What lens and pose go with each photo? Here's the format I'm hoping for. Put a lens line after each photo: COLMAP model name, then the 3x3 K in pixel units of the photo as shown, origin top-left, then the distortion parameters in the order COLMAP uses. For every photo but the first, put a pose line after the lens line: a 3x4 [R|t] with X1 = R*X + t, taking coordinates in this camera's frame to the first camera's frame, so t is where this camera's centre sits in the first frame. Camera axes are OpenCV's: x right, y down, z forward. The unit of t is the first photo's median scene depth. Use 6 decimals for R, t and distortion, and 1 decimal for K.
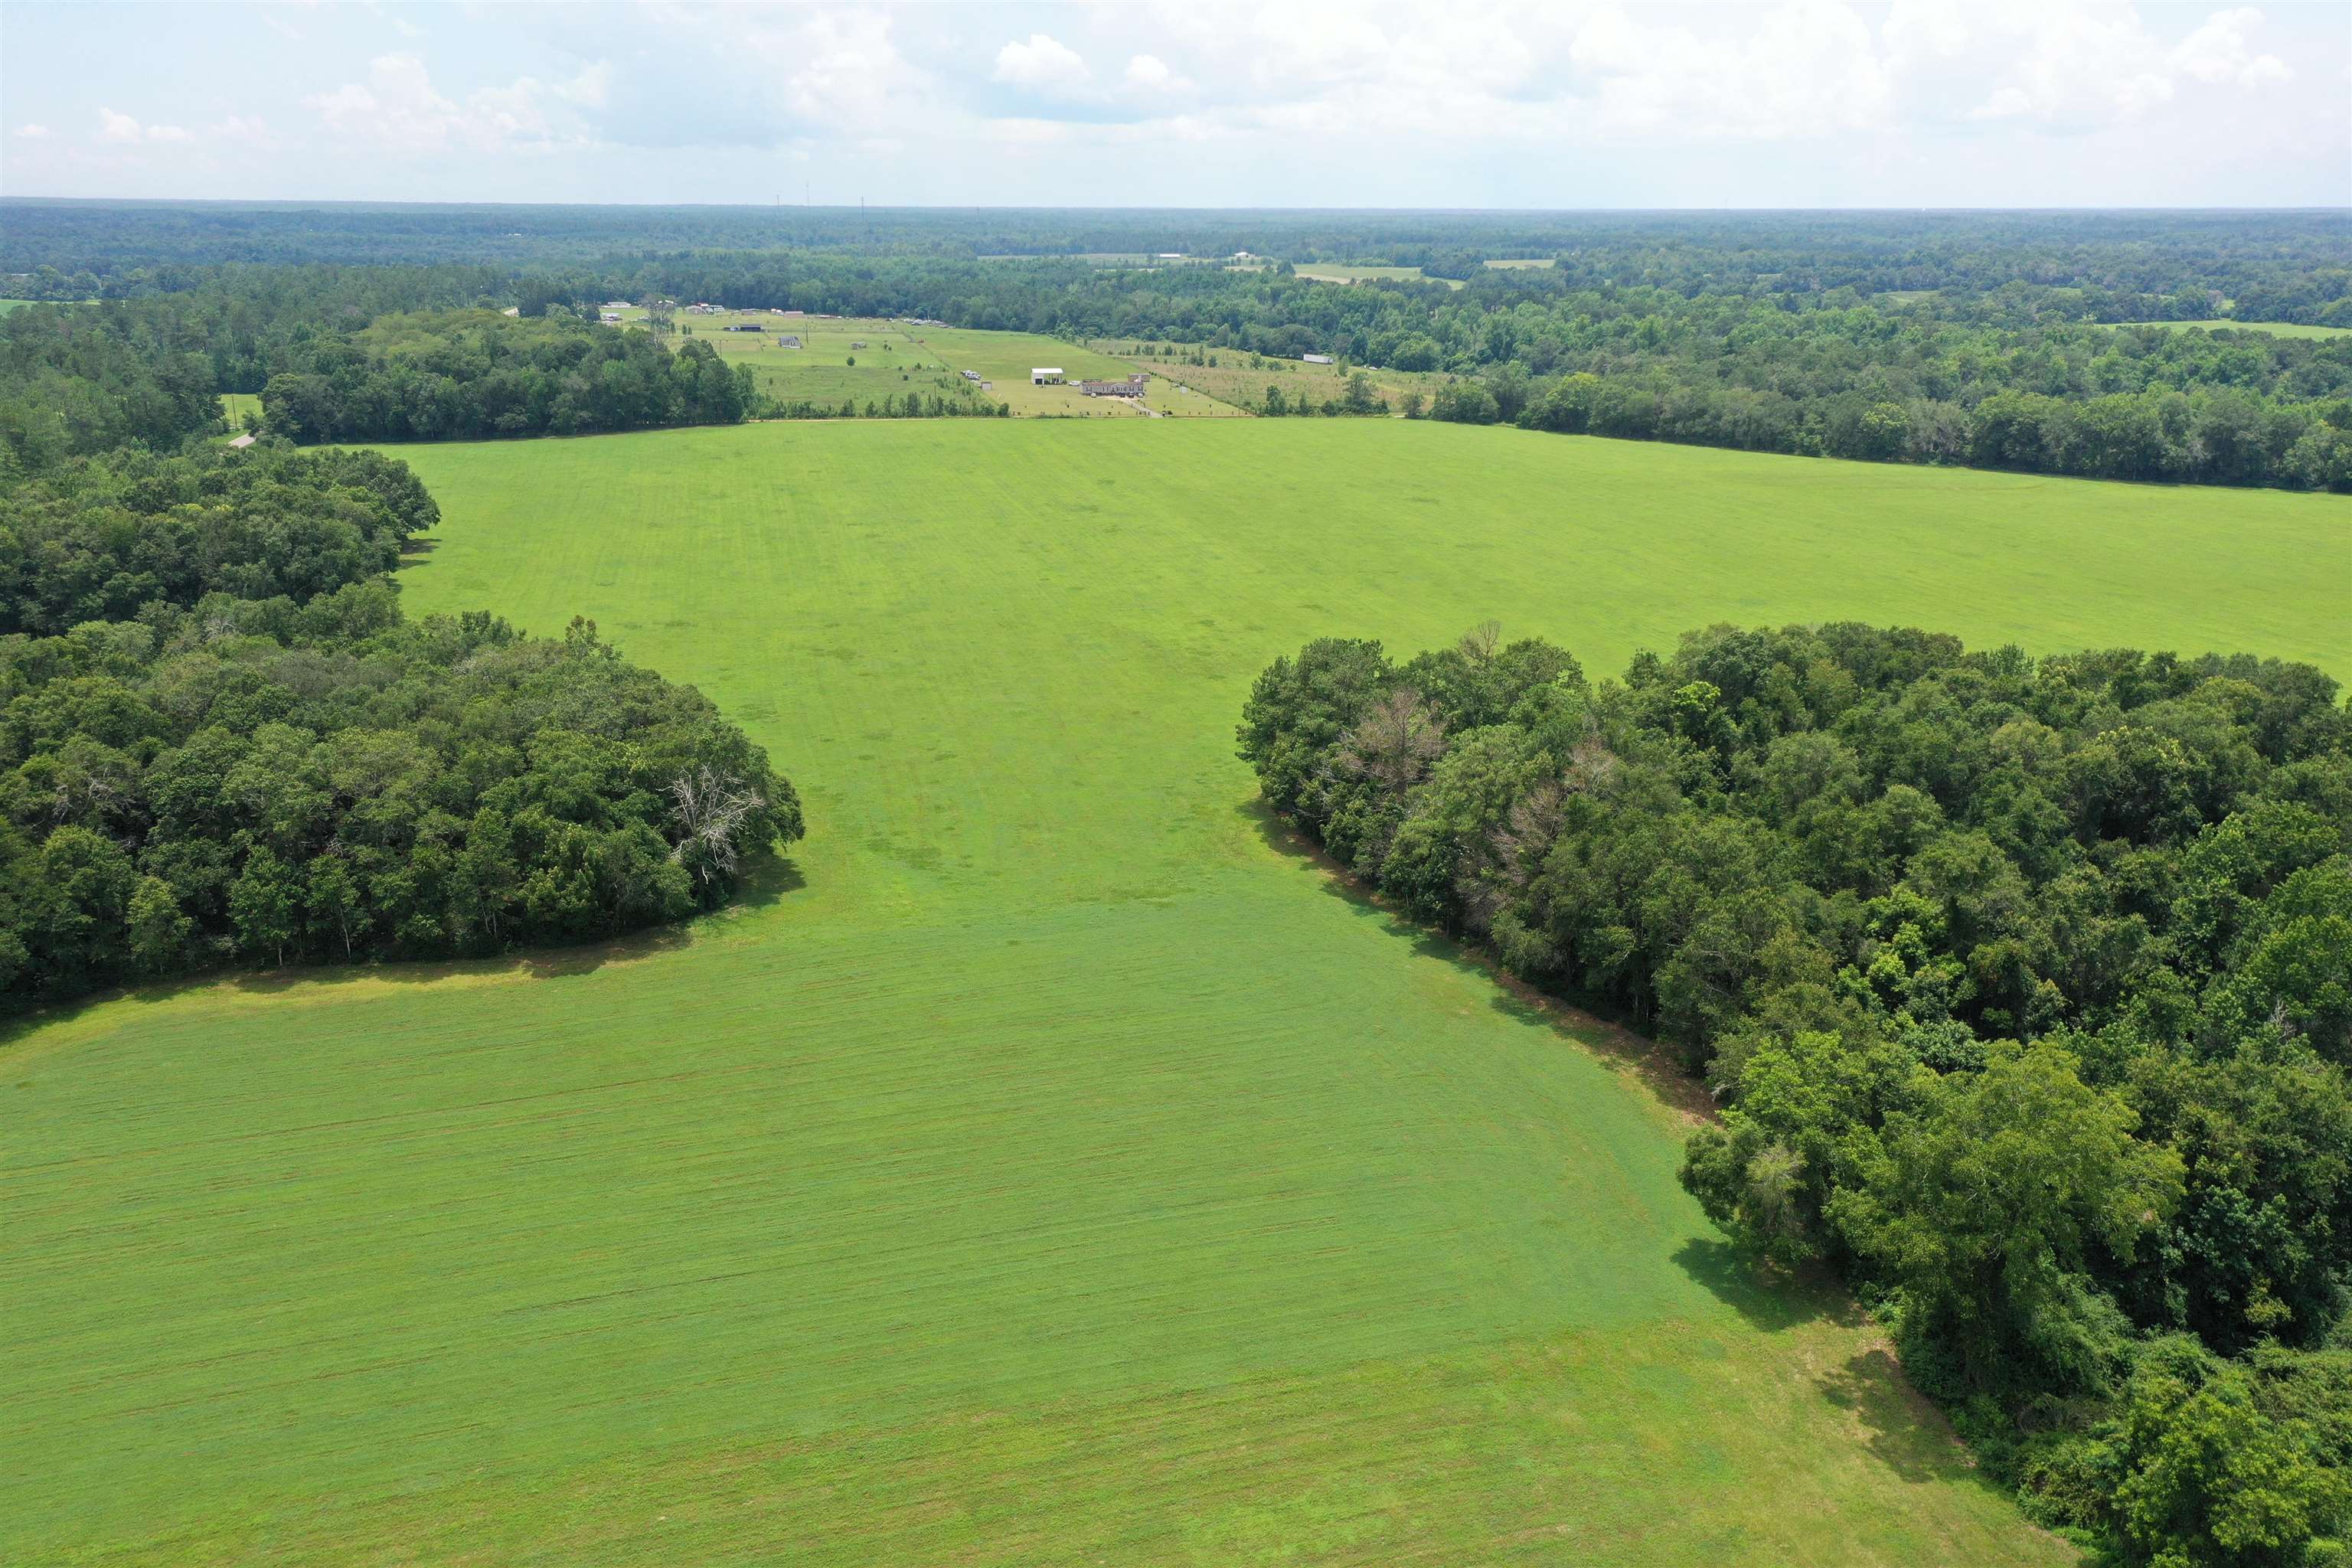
lens RADIAL K [[1879.1, 0, 1178.5], [0, 1879.1, 777.9], [0, 0, 1]] dist [0.025380, -0.001271]
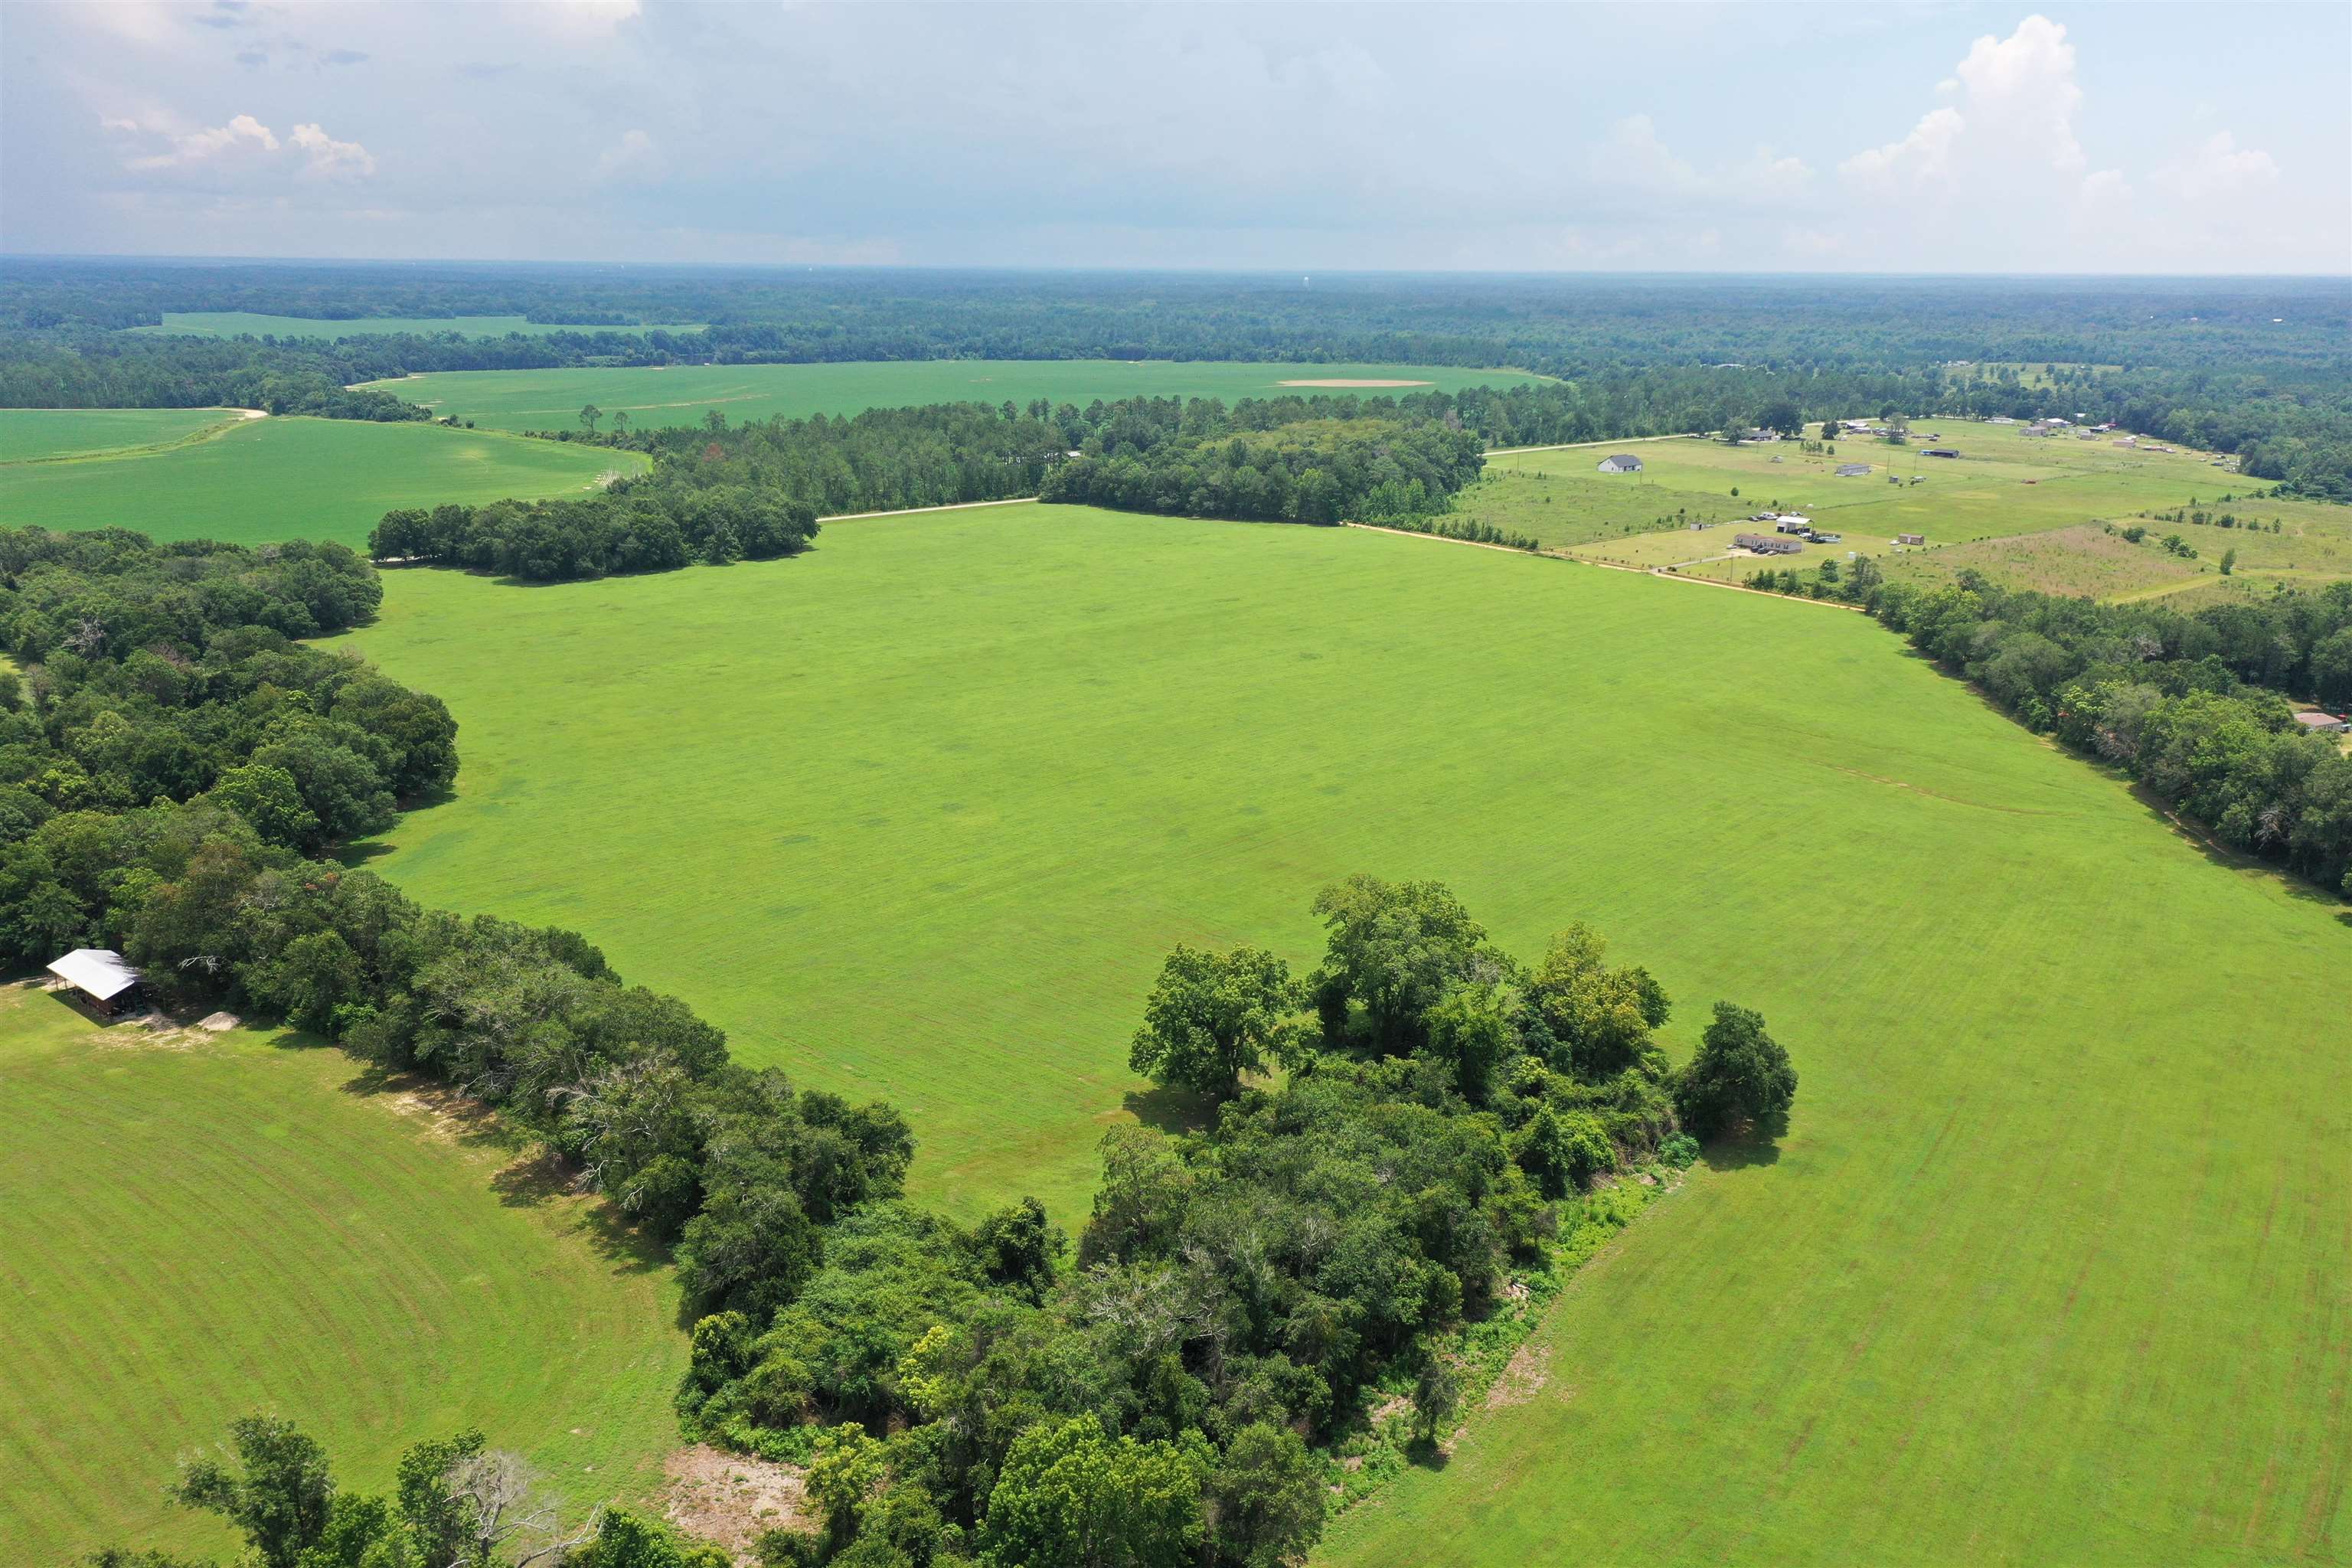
lens RADIAL K [[1879.1, 0, 1178.5], [0, 1879.1, 777.9], [0, 0, 1]] dist [0.025380, -0.001271]
pose [[0.471282, 0.232826, -0.850697, 0.779807], [-0.262514, 0.957843, 0.116719, -0.141363], [0.842009, 0.168312, 0.512534, 0.295910]]
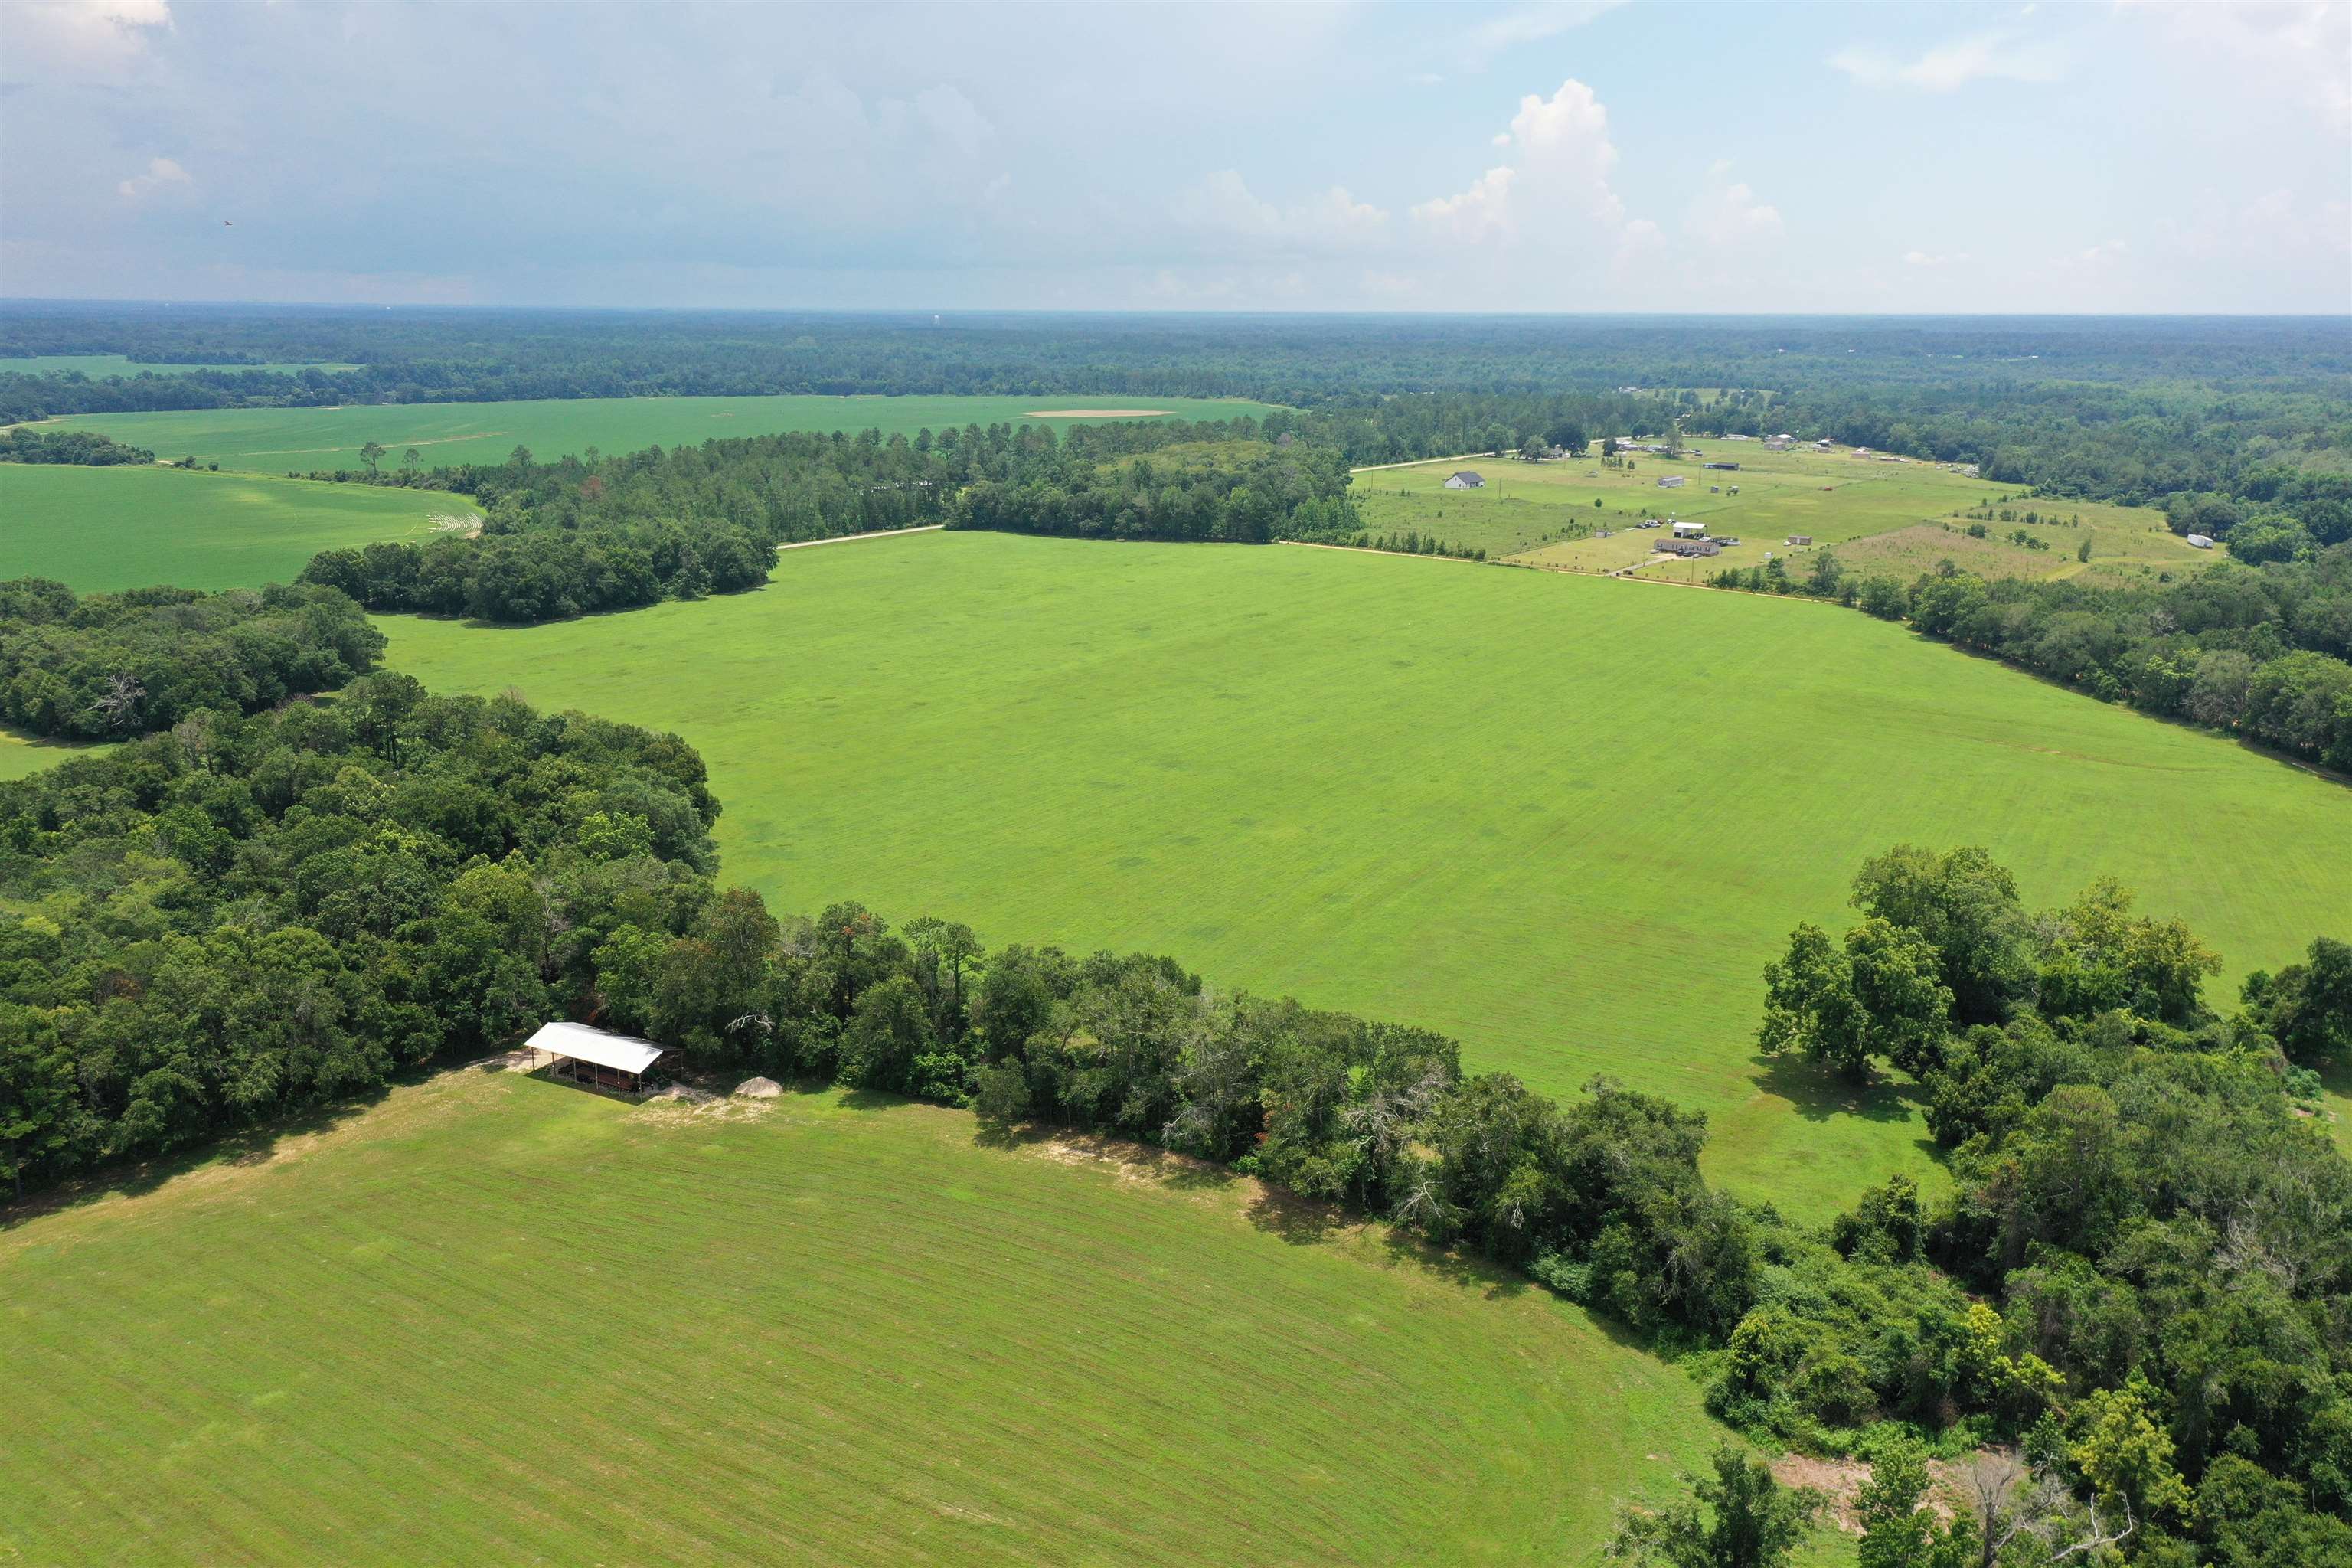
lens RADIAL K [[1871.0, 0, 1178.4], [0, 1871.0, 787.9], [0, 0, 1]] dist [0.025478, 0.010337]
pose [[0.647188, 0.189582, -0.738381, 0.650035], [-0.224876, 0.972961, 0.052709, -0.079720], [0.728408, 0.131931, 0.672321, 0.139295]]
